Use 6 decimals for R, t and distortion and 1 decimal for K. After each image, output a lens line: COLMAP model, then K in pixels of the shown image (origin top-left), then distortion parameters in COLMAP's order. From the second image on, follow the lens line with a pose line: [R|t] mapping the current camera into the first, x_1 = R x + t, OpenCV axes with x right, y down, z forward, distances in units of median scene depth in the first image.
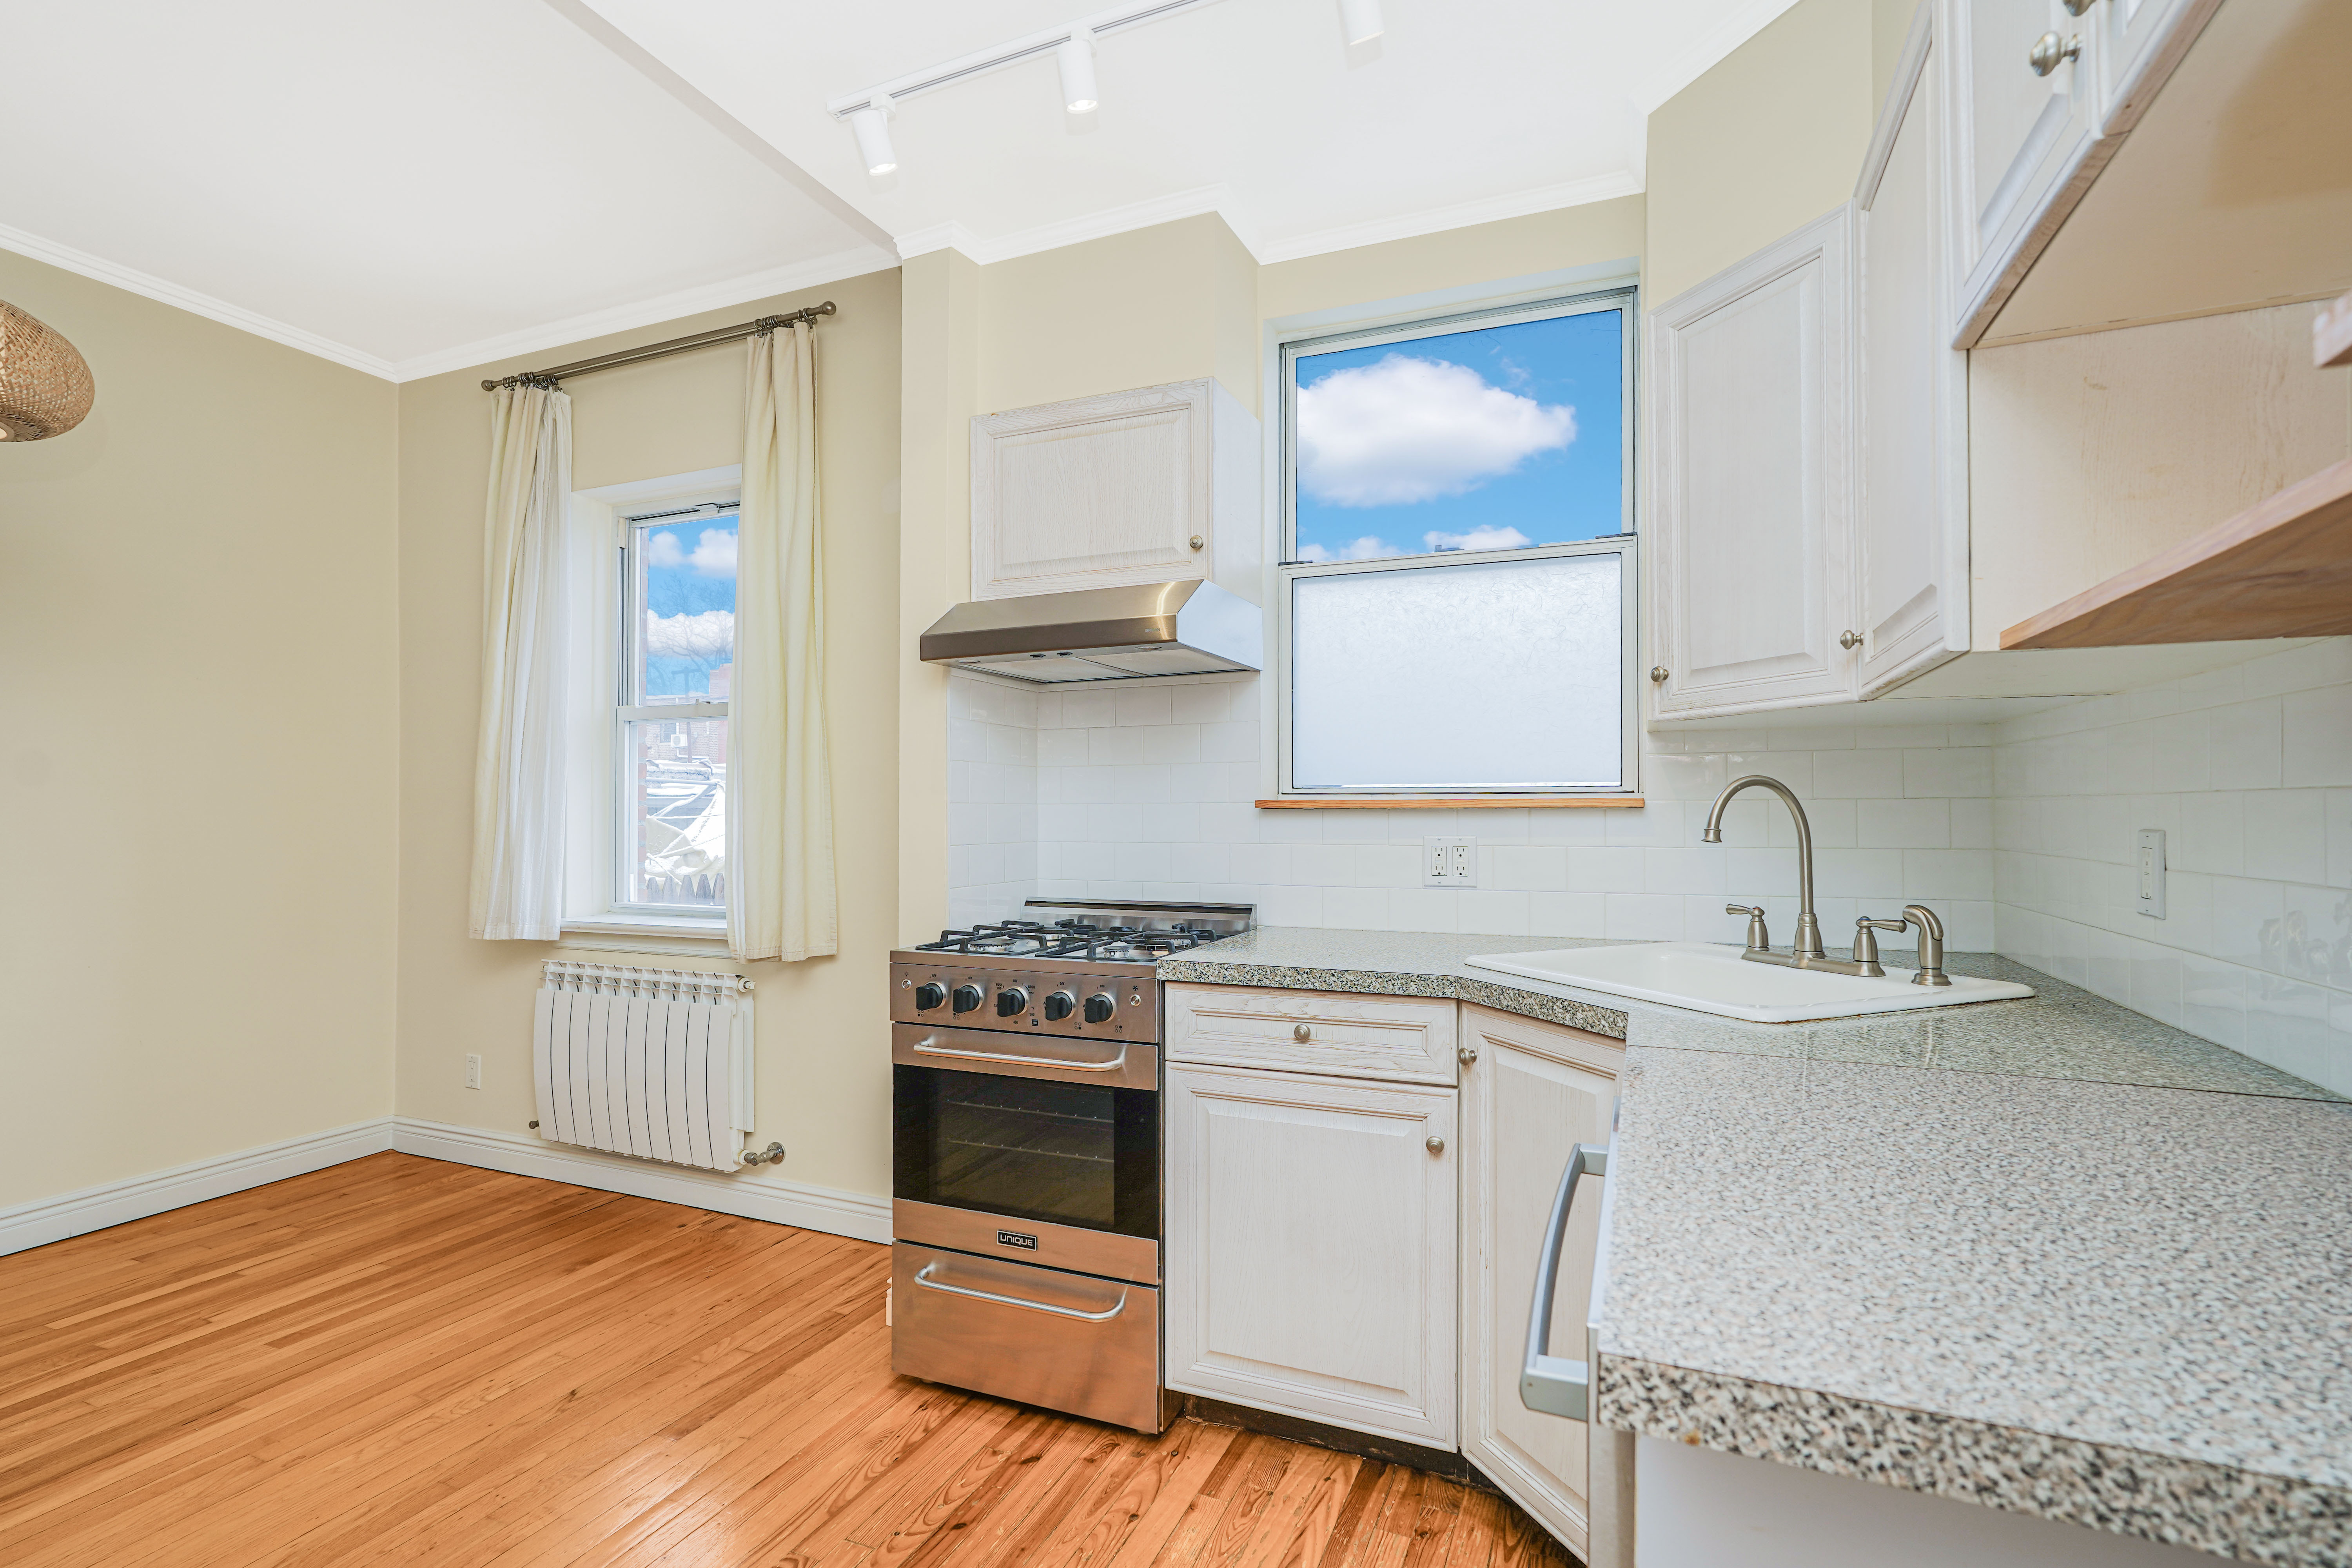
lens RADIAL K [[1044.2, 0, 1181.4], [0, 1044.2, 821.5], [0, 0, 1]] dist [-0.014425, 0.007536]
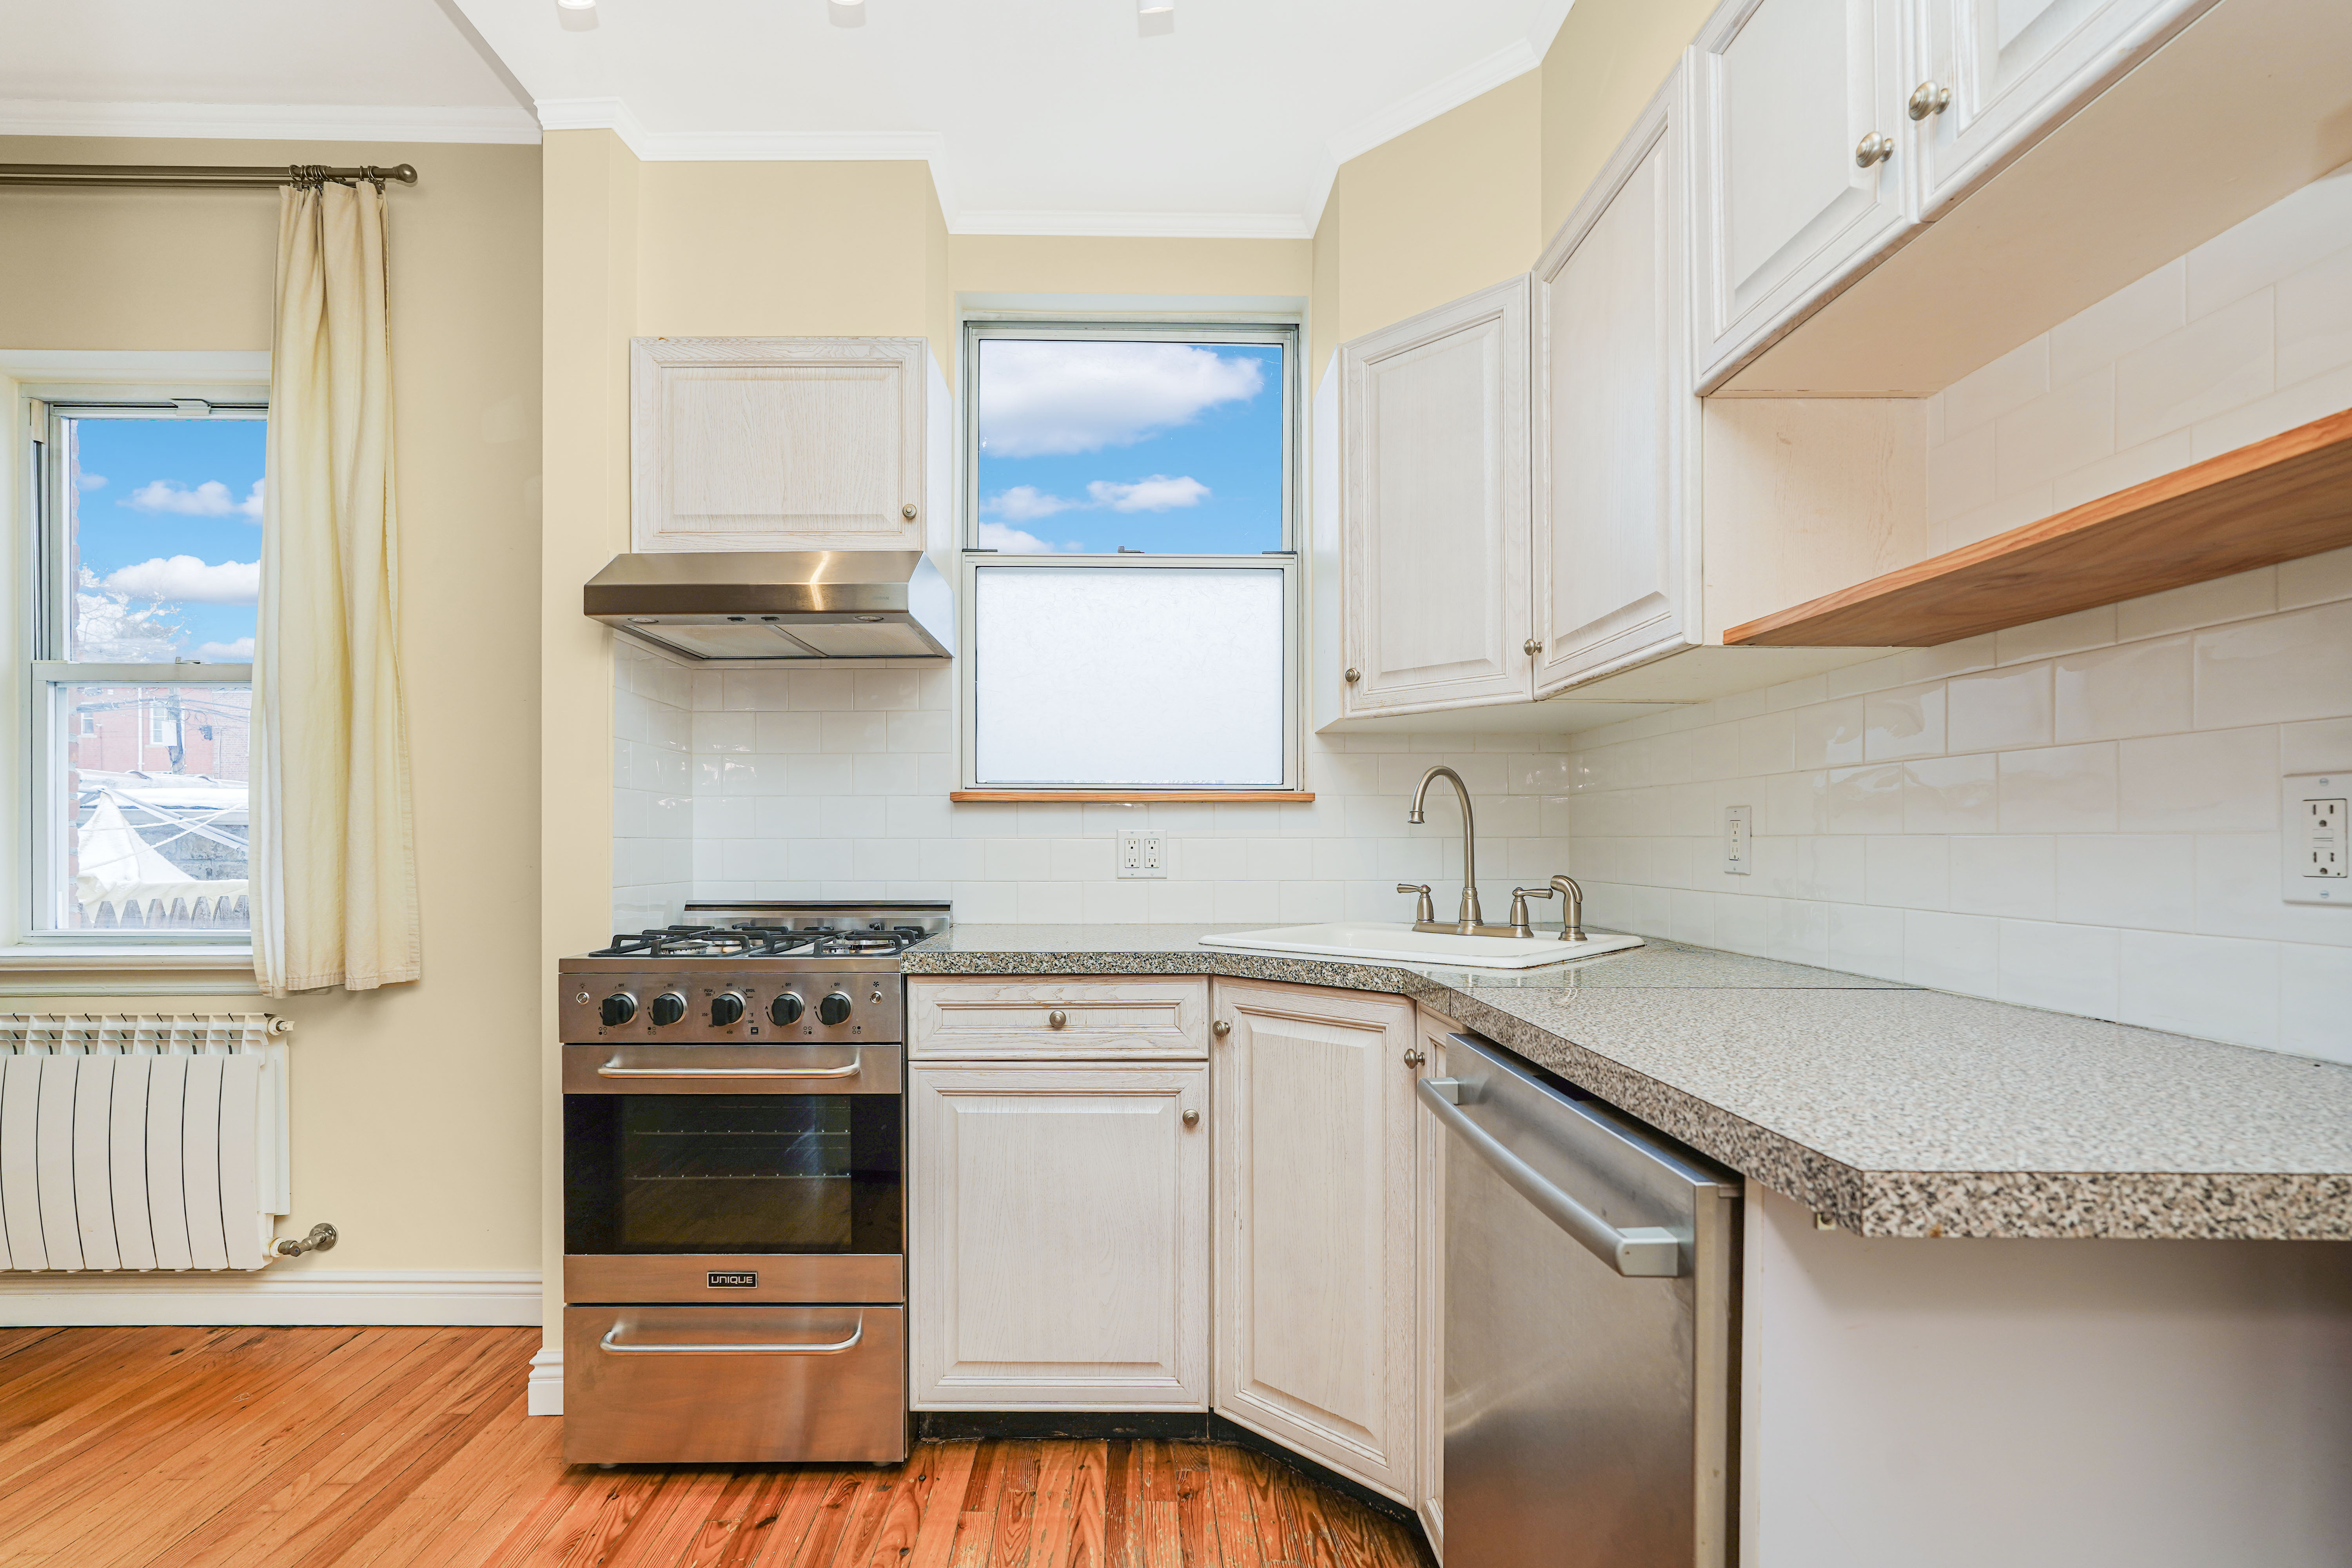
lens RADIAL K [[1044.2, 0, 1146.4], [0, 1044.2, 851.2], [0, 0, 1]] dist [-0.014425, 0.007536]
pose [[0.925740, -0.008461, 0.378067, -0.164674], [0.005393, 0.999943, 0.009173, 0.033866], [-0.378123, -0.006453, 0.925733, 0.058161]]
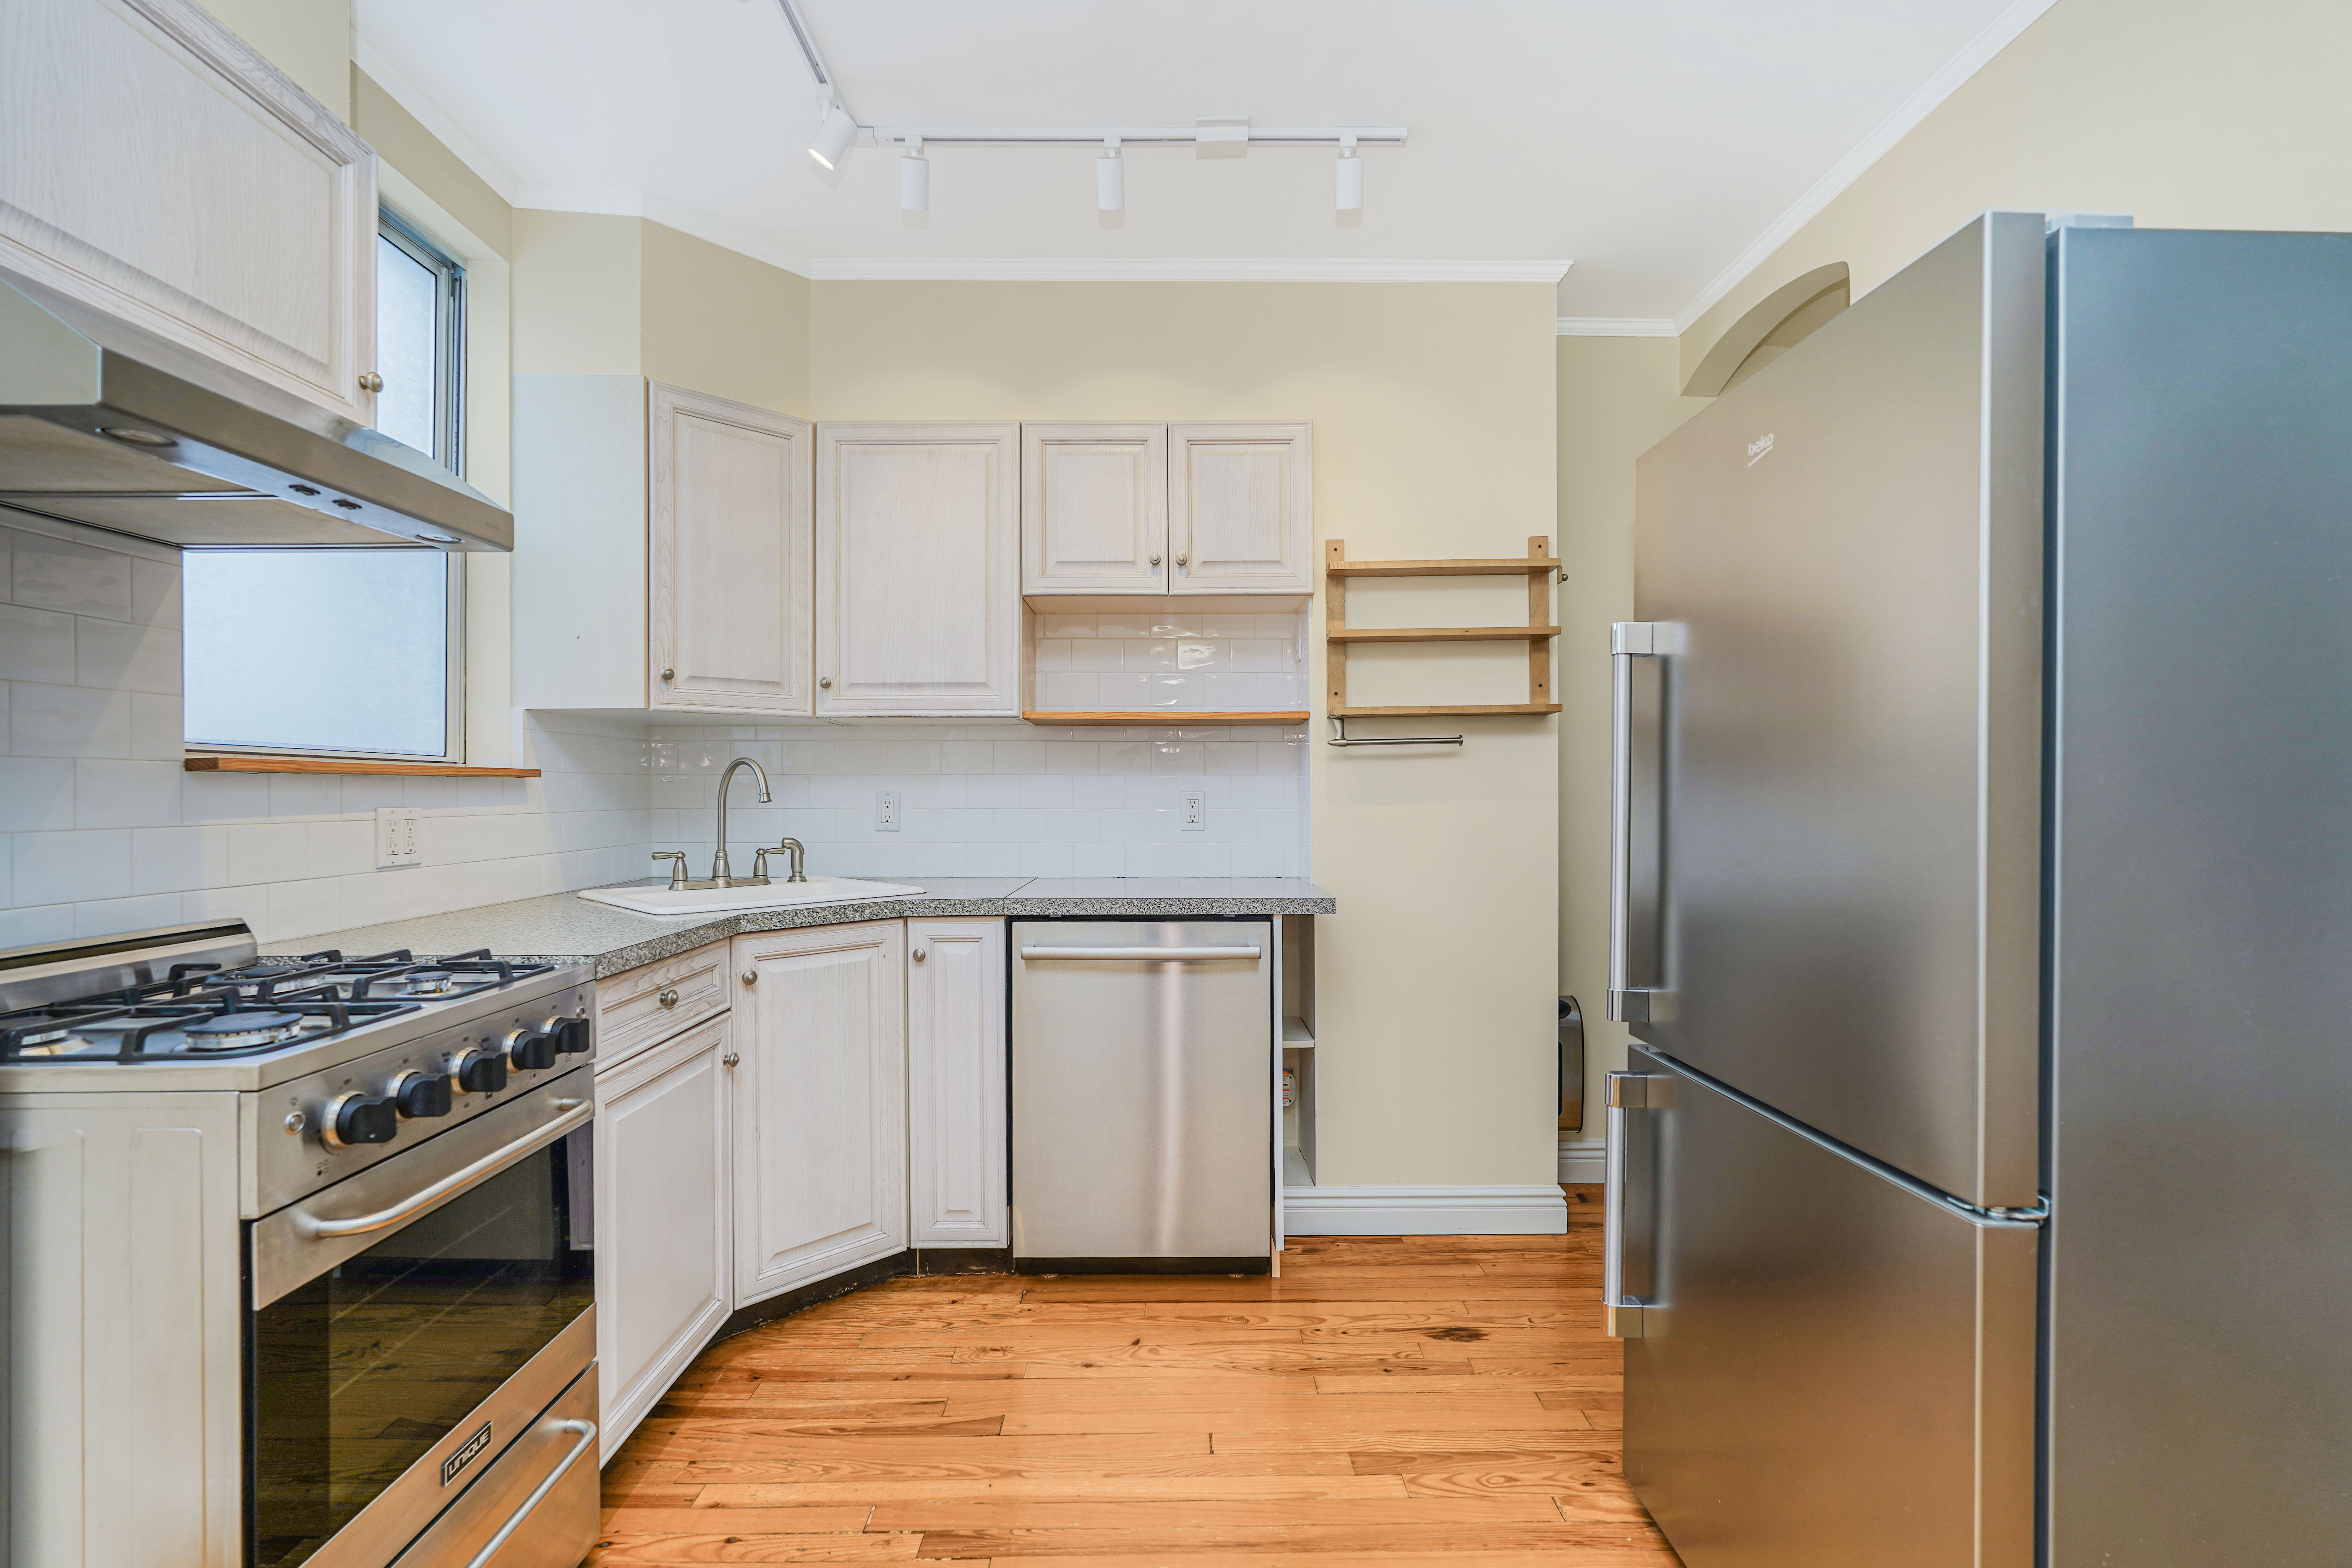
lens RADIAL K [[1044.2, 0, 1159.6], [0, 1044.2, 790.6], [0, 0, 1]] dist [-0.014425, 0.007536]
pose [[-0.361692, -0.003664, 0.932291, -0.913693], [0.000263, 0.999992, 0.004032, -0.000984], [-0.932298, 0.001703, -0.361688, 0.860929]]
